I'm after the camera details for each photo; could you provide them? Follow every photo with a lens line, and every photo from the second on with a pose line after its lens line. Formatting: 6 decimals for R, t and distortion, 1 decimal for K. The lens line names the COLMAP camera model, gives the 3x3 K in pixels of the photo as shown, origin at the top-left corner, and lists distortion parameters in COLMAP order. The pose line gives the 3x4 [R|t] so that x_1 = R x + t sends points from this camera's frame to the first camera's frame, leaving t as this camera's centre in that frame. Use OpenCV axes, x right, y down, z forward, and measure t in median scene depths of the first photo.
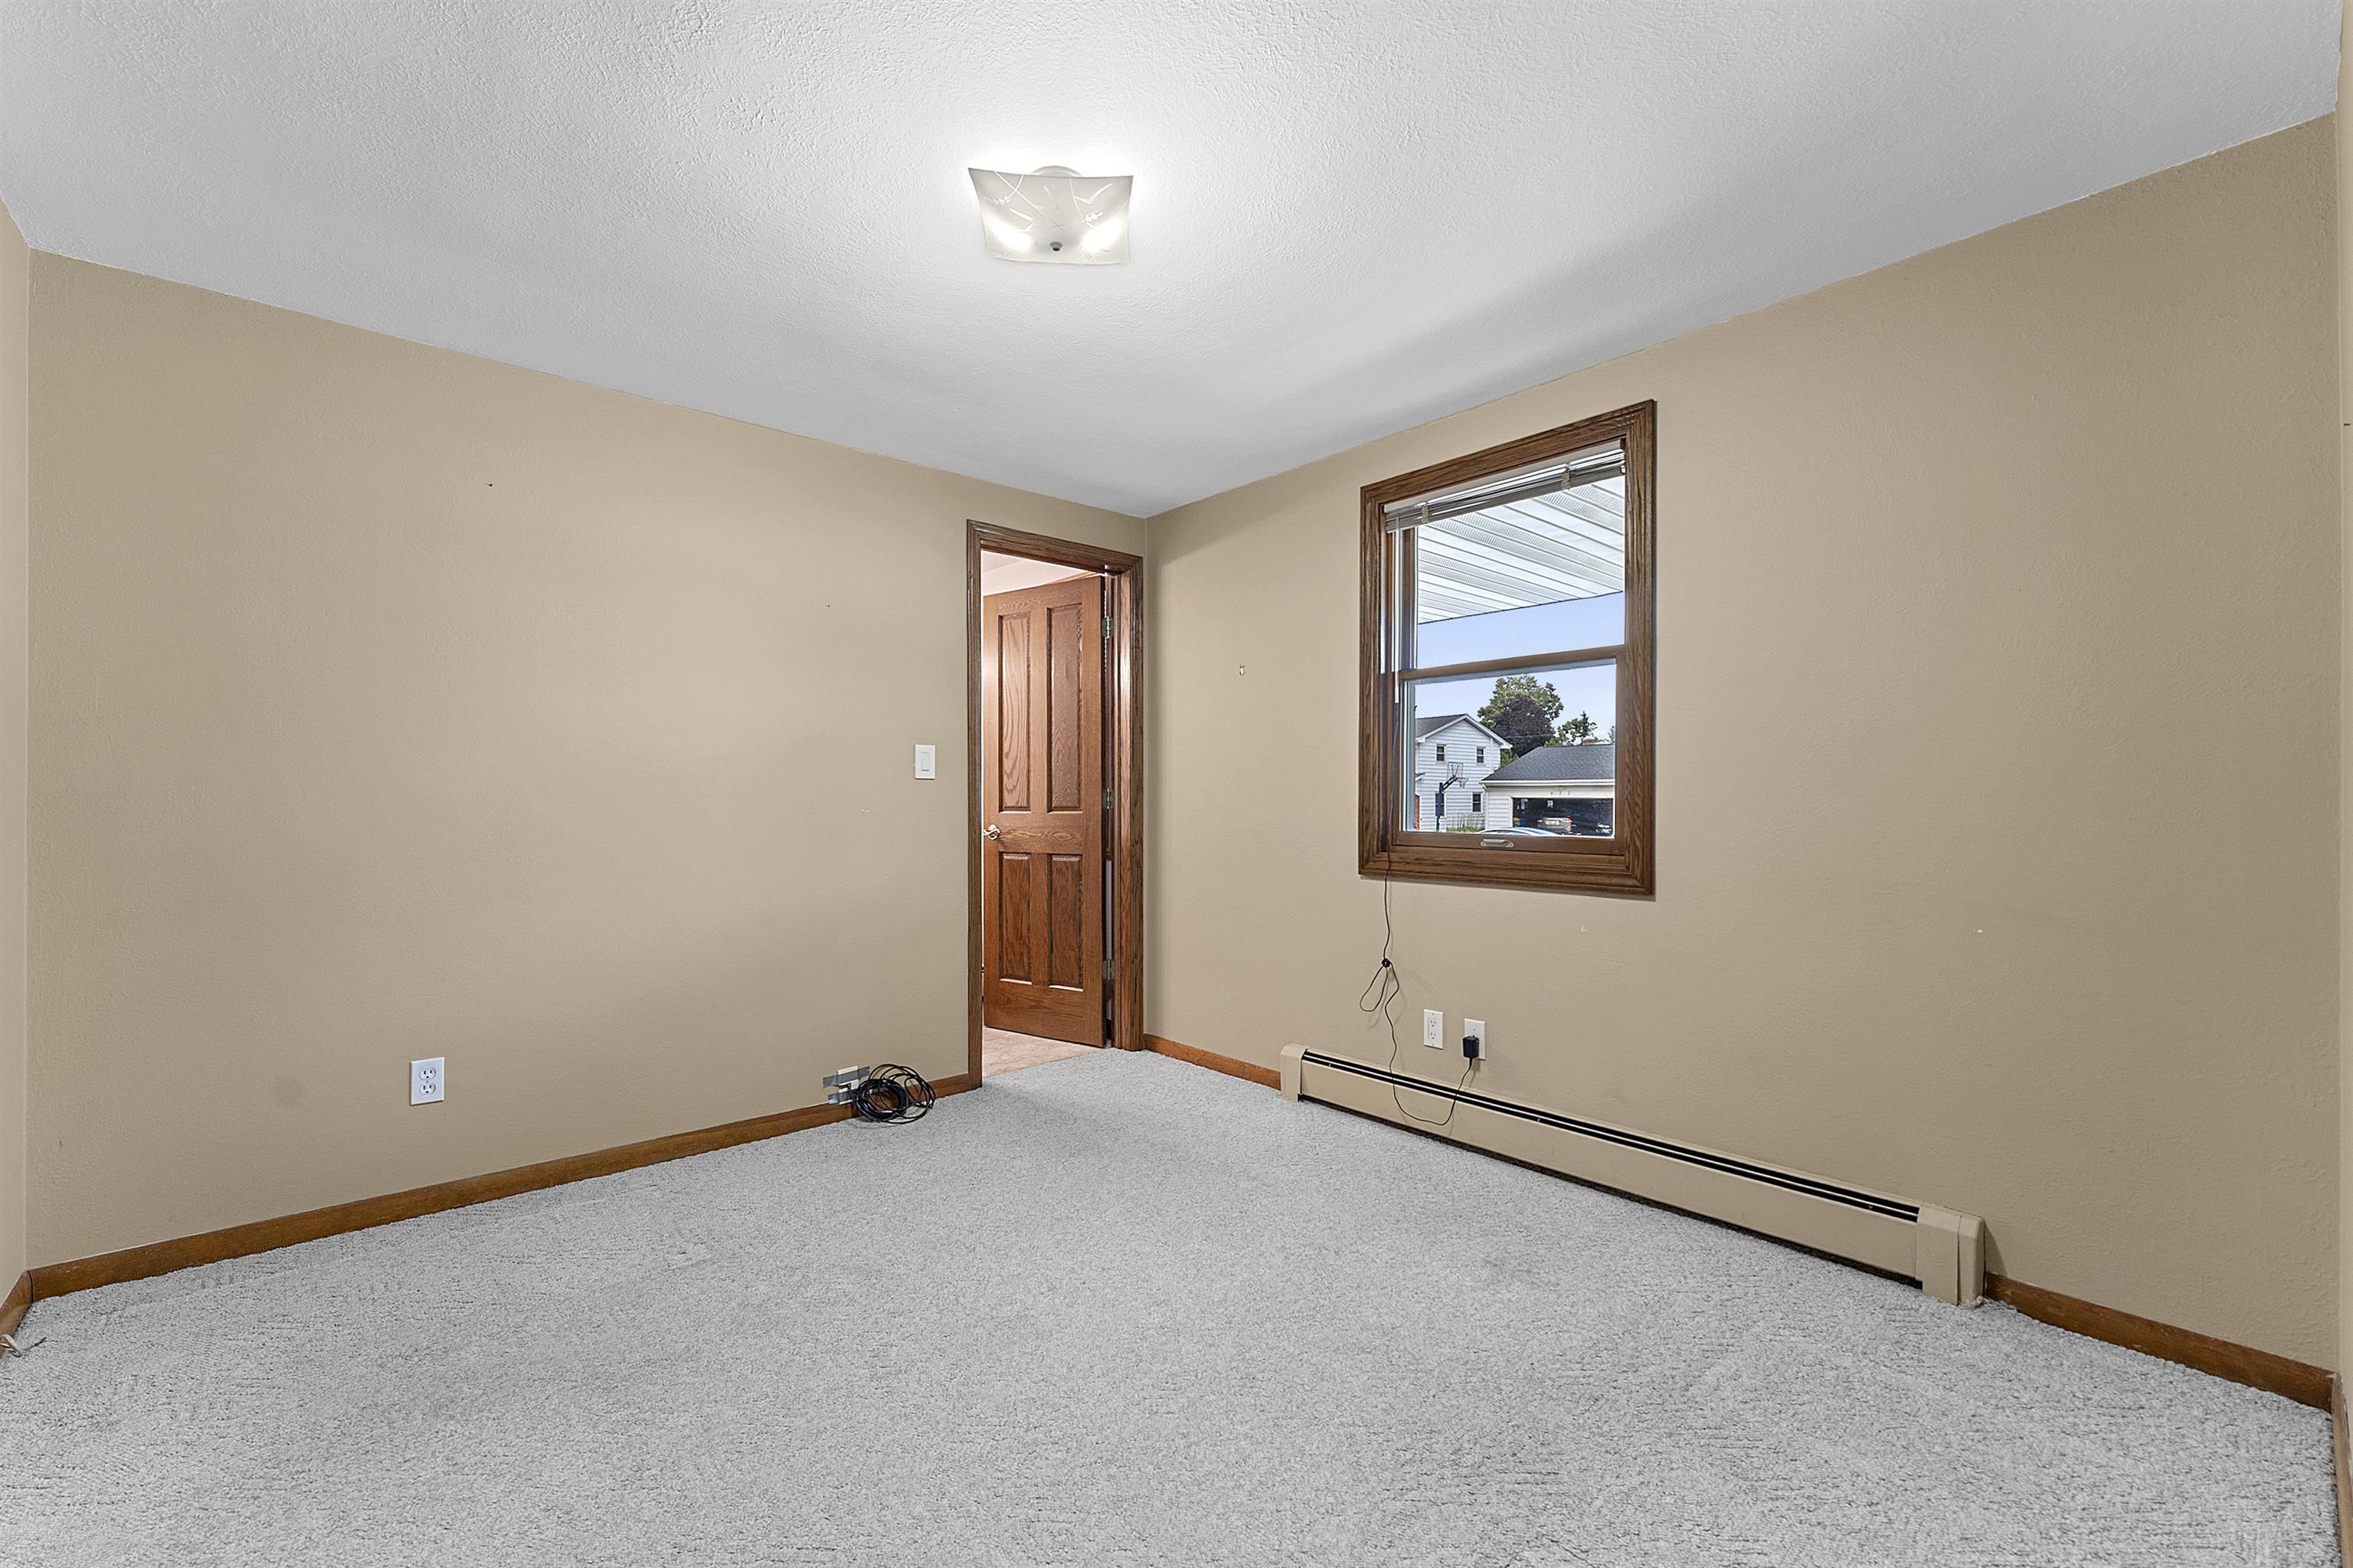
lens RADIAL K [[960.0, 0, 1179.2], [0, 960.0, 800.0], [0, 0, 1]] dist [0.000415, -0.000064]
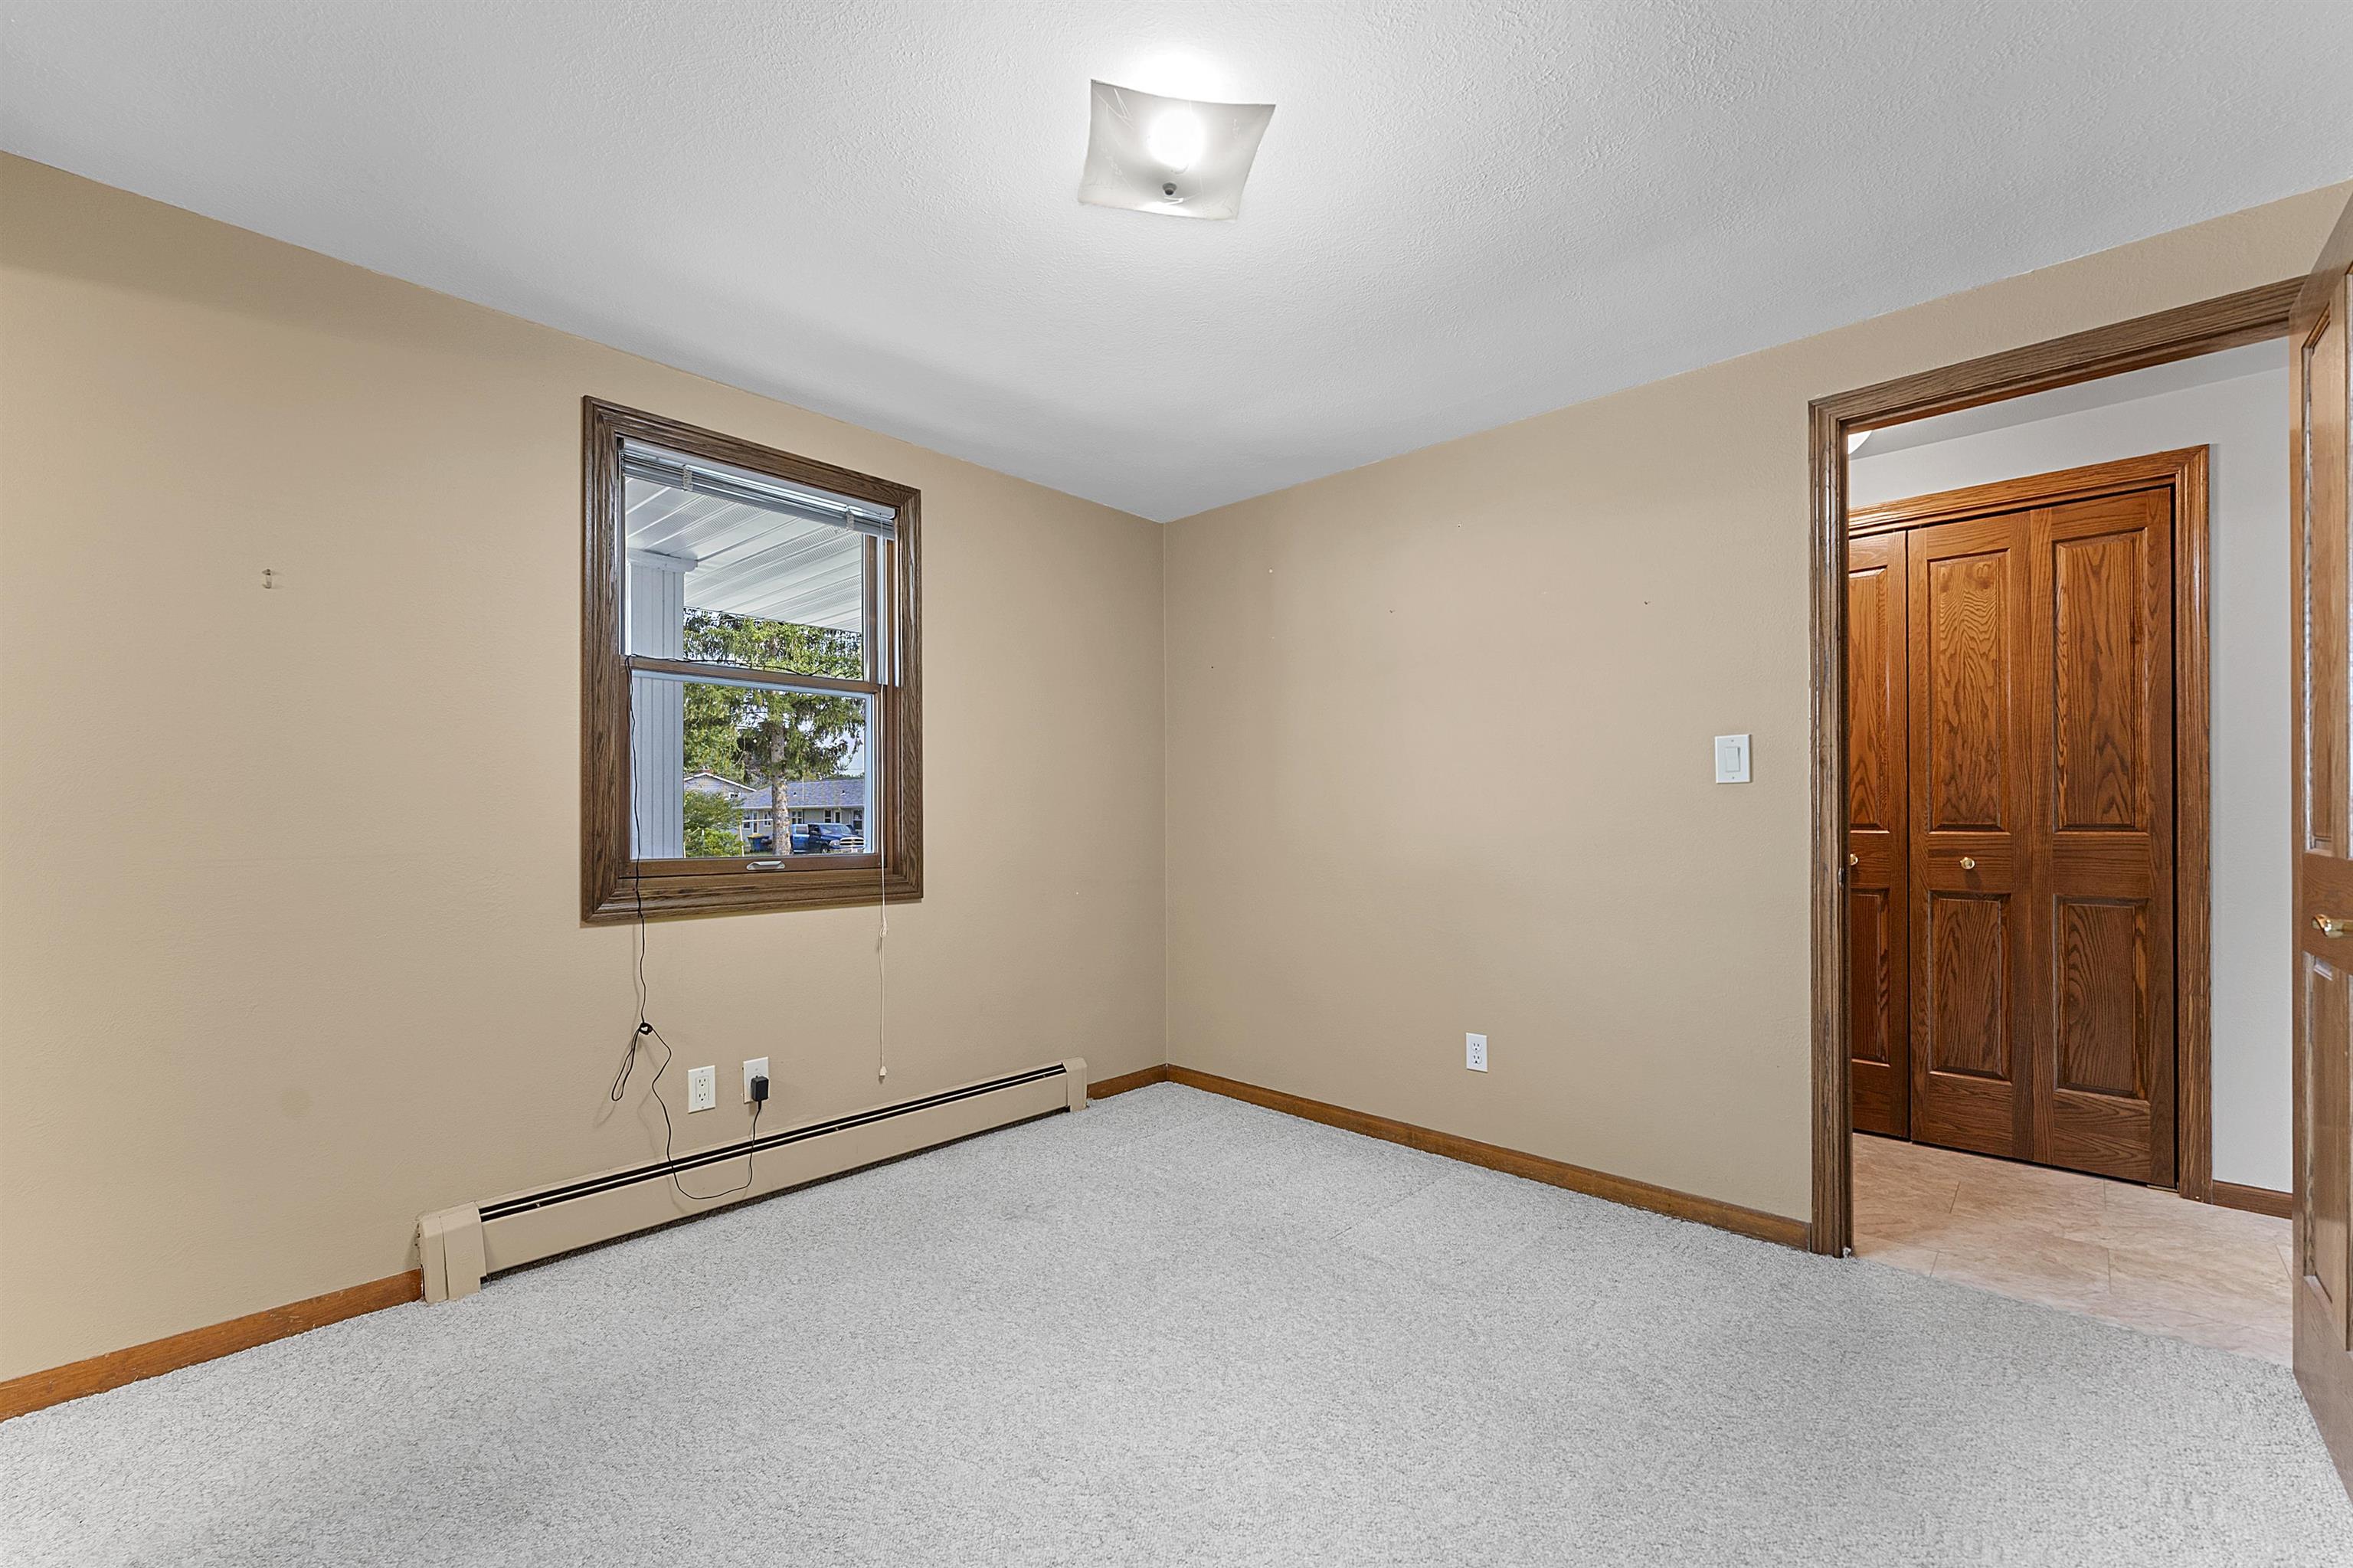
lens RADIAL K [[960.0, 0, 1179.2], [0, 960.0, 800.0], [0, 0, 1]] dist [0.000415, -0.000064]
pose [[-0.085559, 0.008656, 0.996296, -0.634958], [-0.003674, 0.999953, -0.009004, -0.012075], [-0.996326, -0.004431, -0.085523, 0.664139]]
